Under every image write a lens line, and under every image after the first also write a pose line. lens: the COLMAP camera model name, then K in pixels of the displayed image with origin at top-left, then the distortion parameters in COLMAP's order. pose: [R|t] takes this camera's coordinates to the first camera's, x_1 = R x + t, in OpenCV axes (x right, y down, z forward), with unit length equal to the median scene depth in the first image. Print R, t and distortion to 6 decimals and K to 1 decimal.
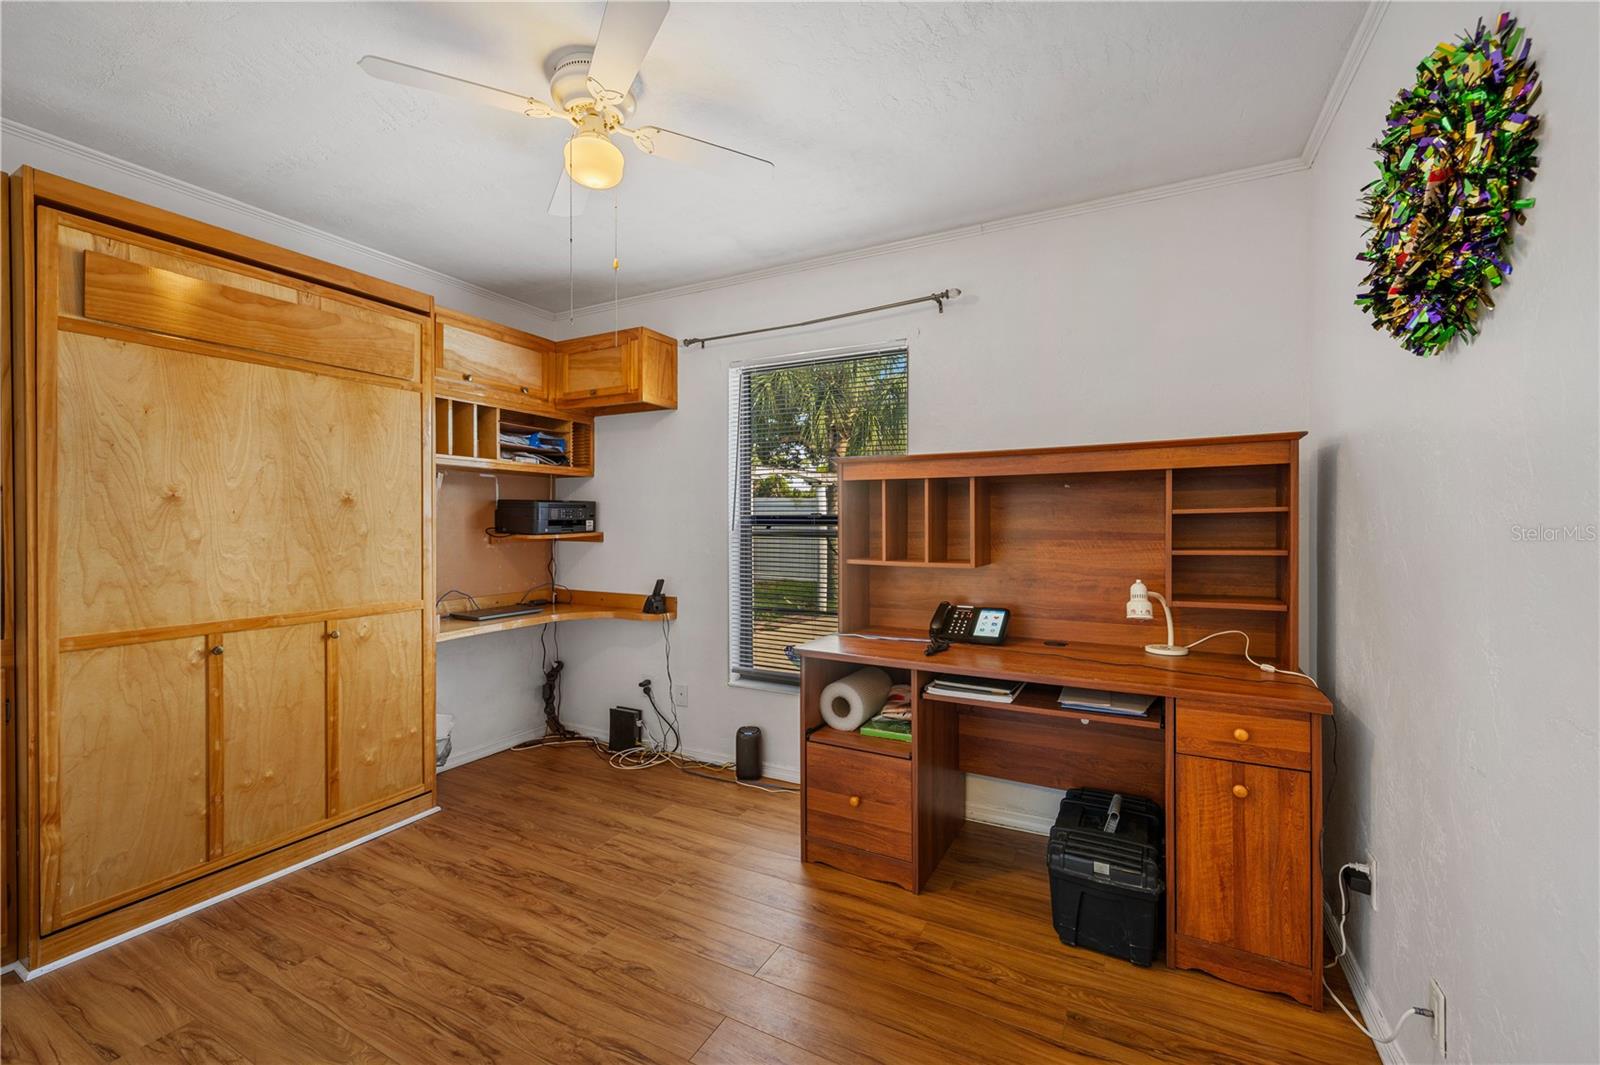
lens RADIAL K [[654.2, 0, 811.4], [0, 654.2, 525.9], [0, 0, 1]] dist [0.003904, 0.000444]
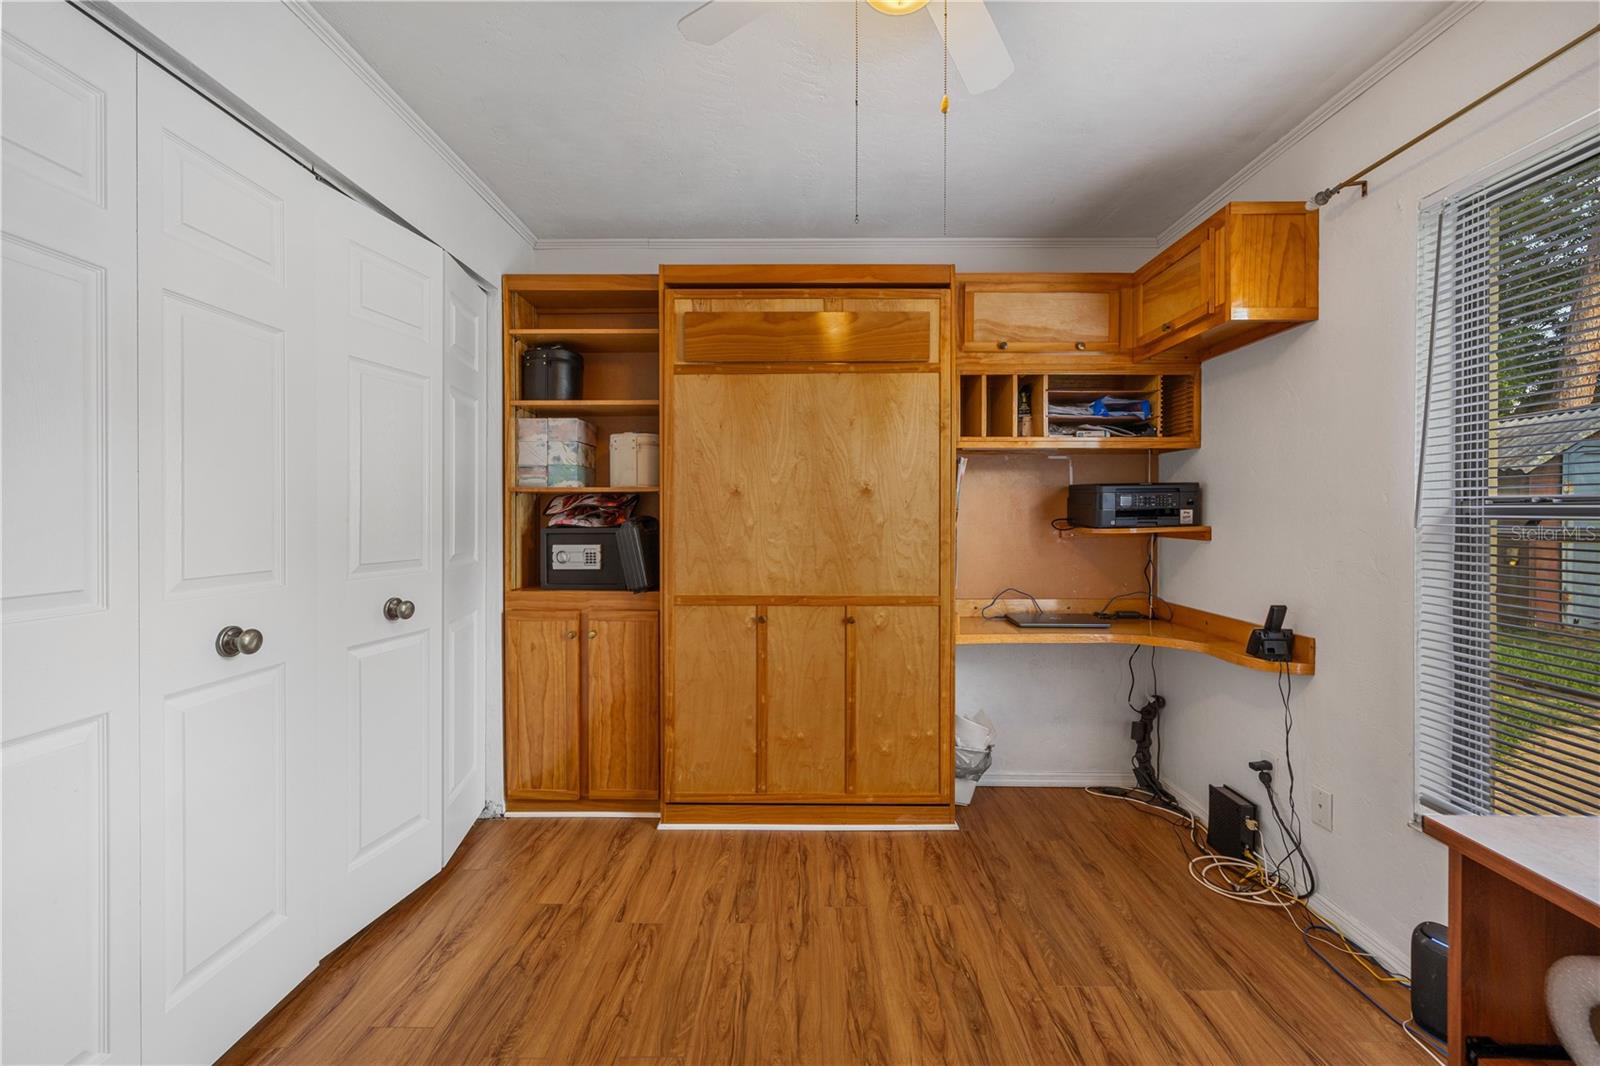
lens RADIAL K [[651.9, 0, 795.3], [0, 651.9, 519.1], [0, 0, 1]] dist [0.002017, -0.000019]
pose [[0.447465, 0.007977, -0.894266, 0.147966], [-0.005124, 0.999967, 0.006356, -0.000701], [0.894287, 0.001739, 0.447491, 0.426407]]
